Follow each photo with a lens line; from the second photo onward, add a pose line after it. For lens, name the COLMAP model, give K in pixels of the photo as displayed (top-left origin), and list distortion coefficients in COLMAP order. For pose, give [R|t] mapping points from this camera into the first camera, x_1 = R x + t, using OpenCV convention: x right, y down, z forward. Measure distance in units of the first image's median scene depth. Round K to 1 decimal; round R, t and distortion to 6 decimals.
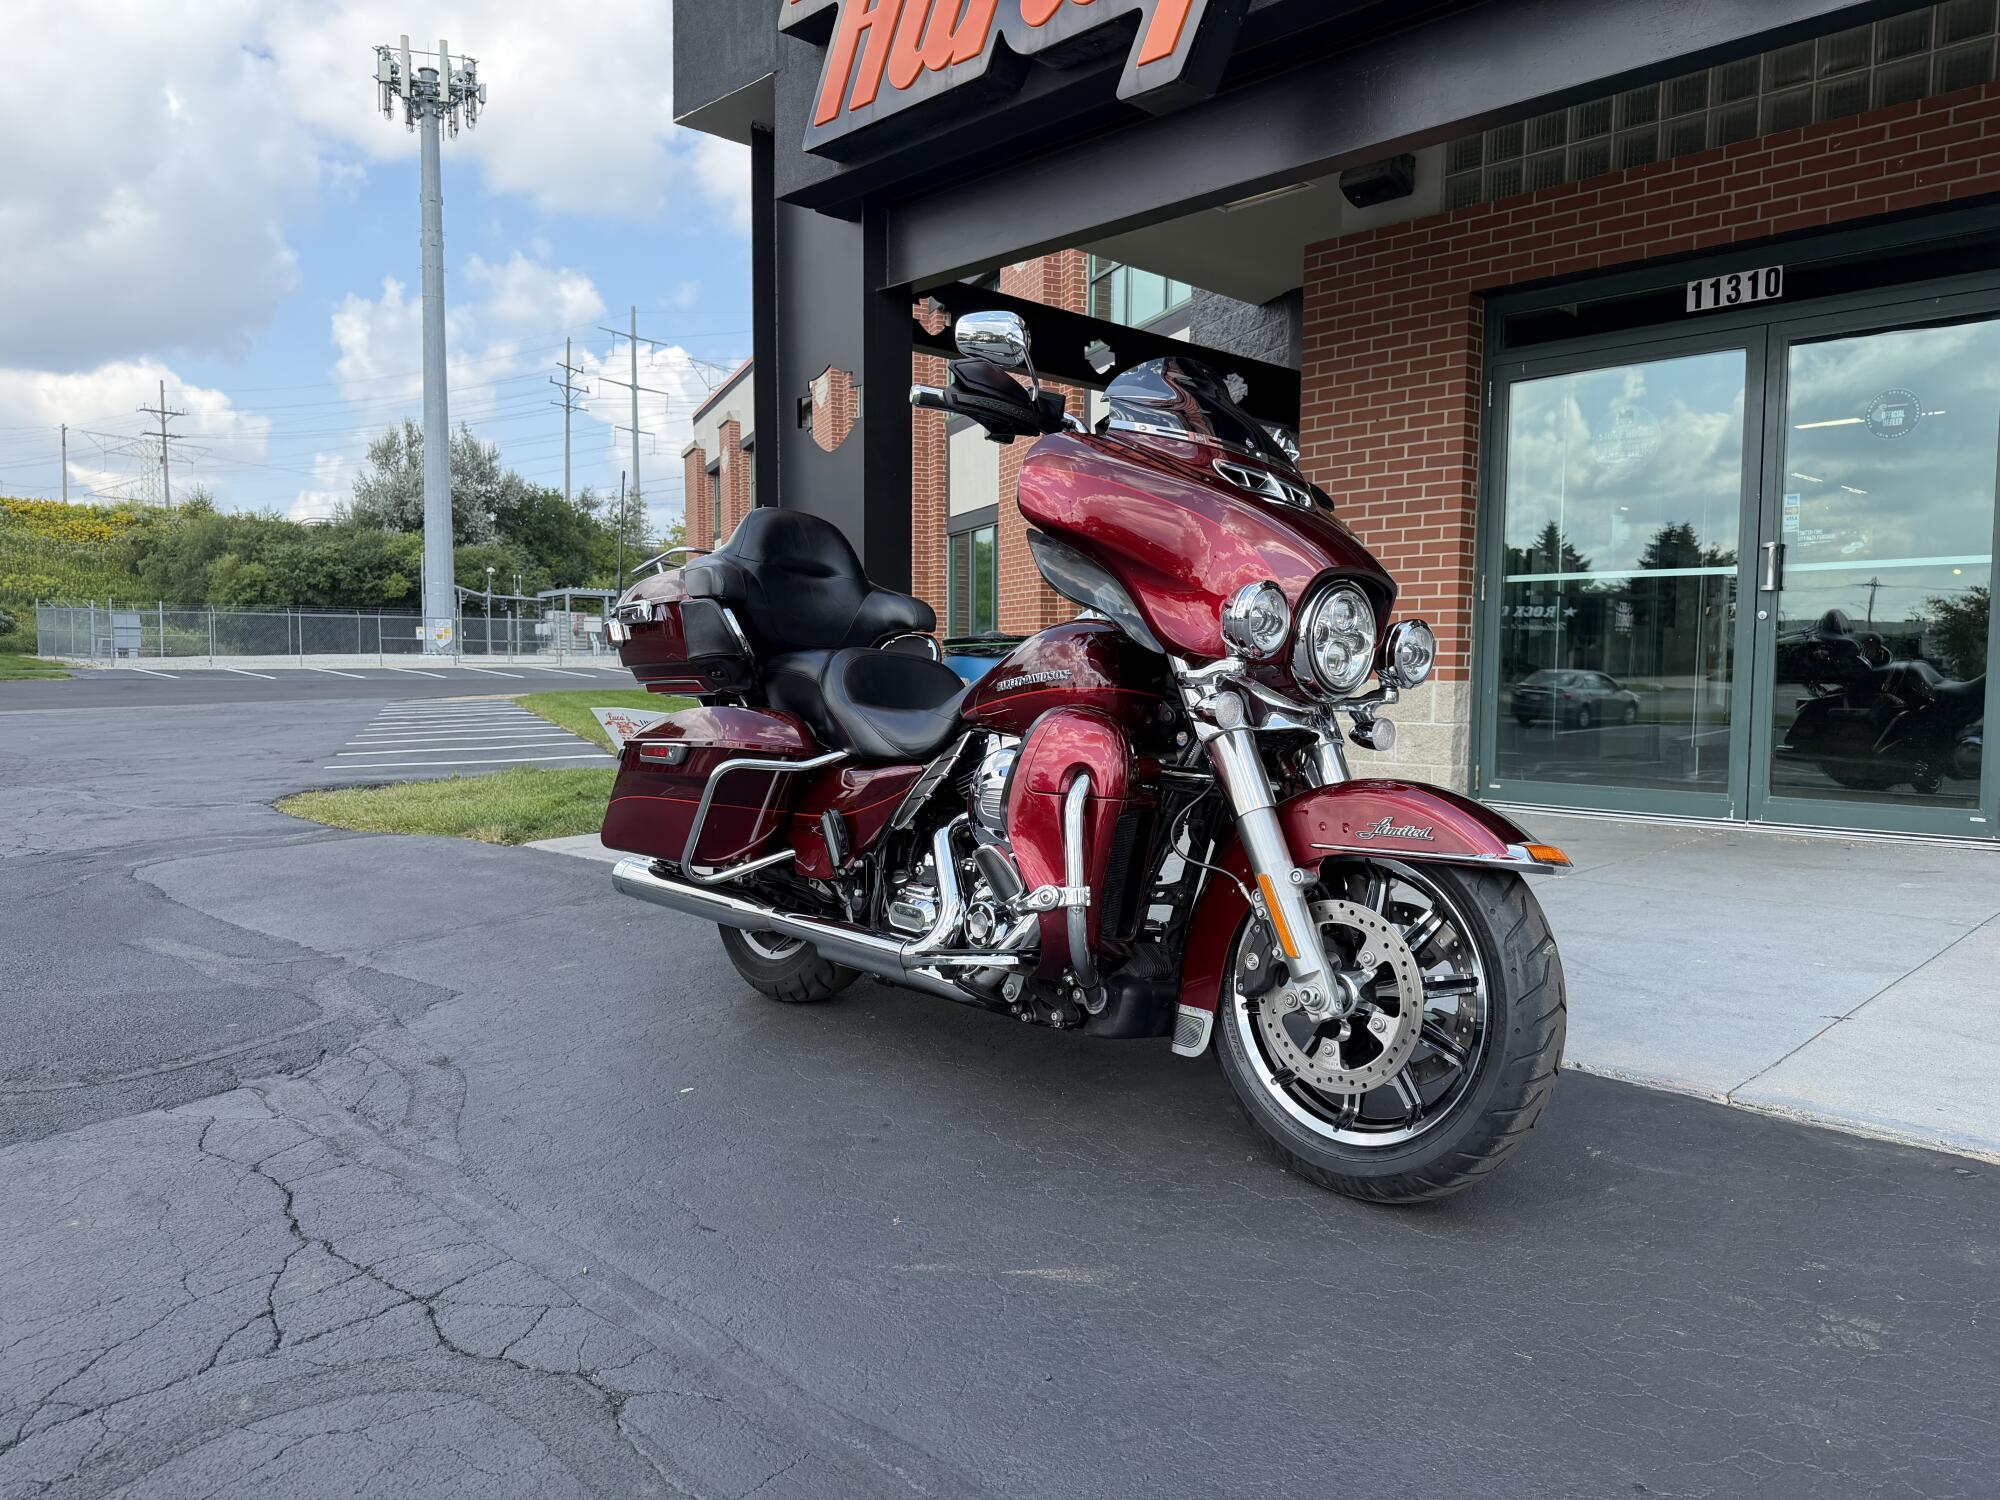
lens RADIAL K [[1450.3, 0, 1053.9], [0, 1450.3, 752.6], [0, 0, 1]] dist [0.005792, -0.000617]
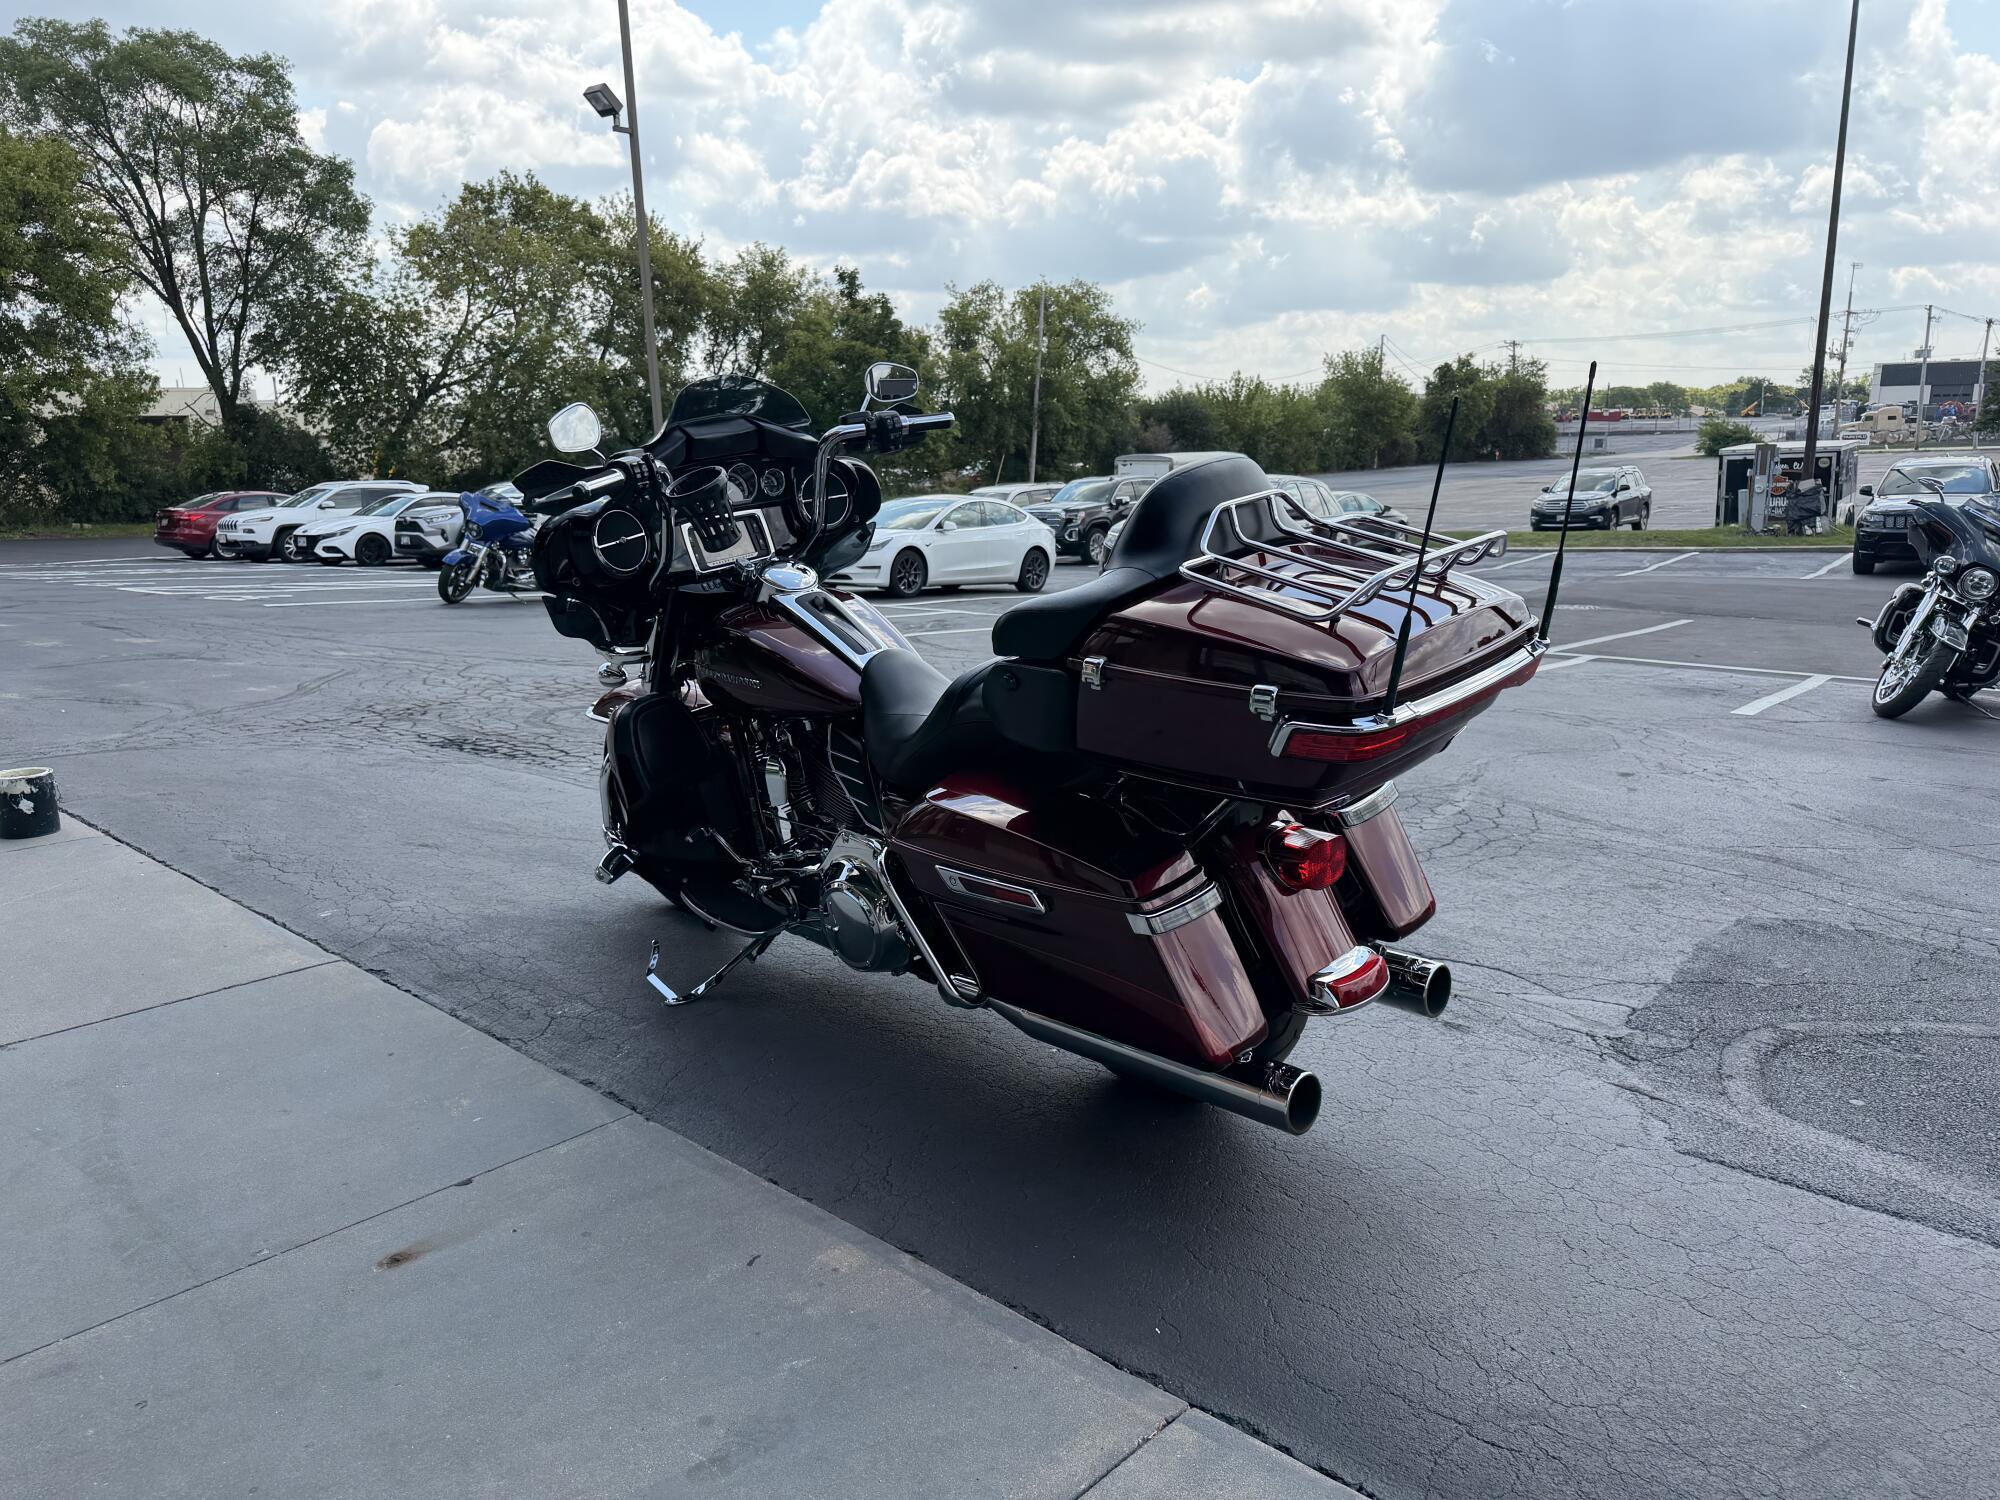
lens RADIAL K [[1408.1, 0, 1029.4], [0, 1408.1, 759.8], [0, 0, 1]] dist [0.005849, -0.002754]
pose [[-0.997927, 0.025390, -0.059136, -0.004475], [0.007234, 0.957320, 0.288941, -0.016466], [0.063948, 0.287914, -0.955519, 0.120865]]
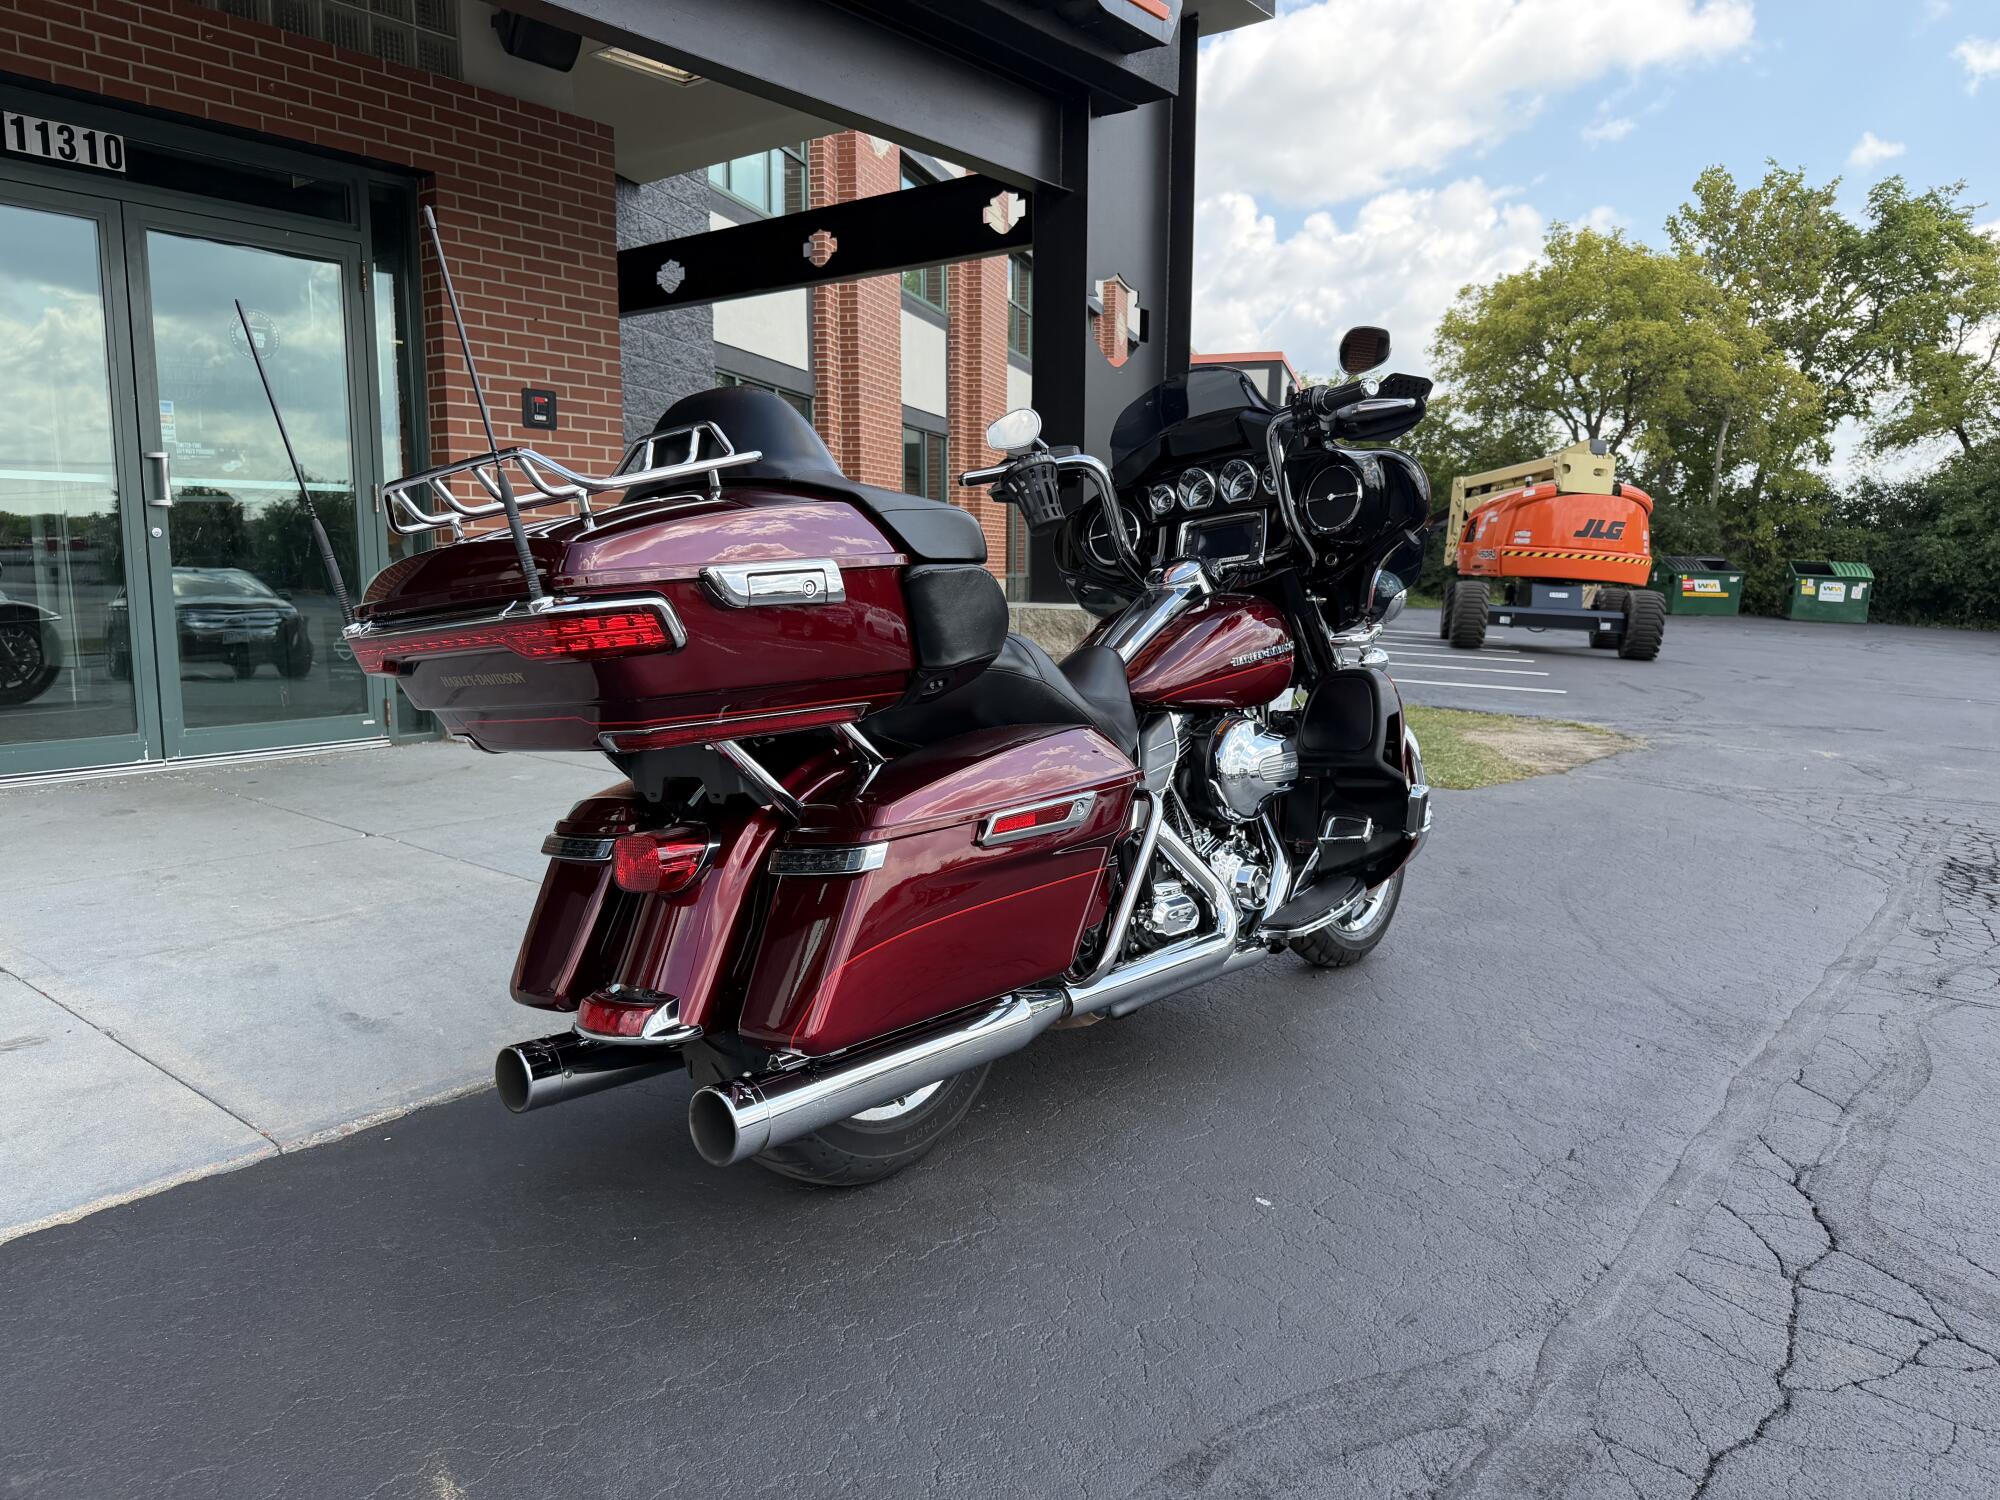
lens RADIAL K [[1414.0, 0, 1000.0], [0, 1414.0, 750.0], [0, 0, 1]] dist [0.002287, -0.003800]
pose [[-0.120885, -0.142495, 0.982386, -0.056841], [0.051532, 0.987408, 0.149565, -0.007995], [-0.991328, 0.068704, -0.112020, 0.071546]]
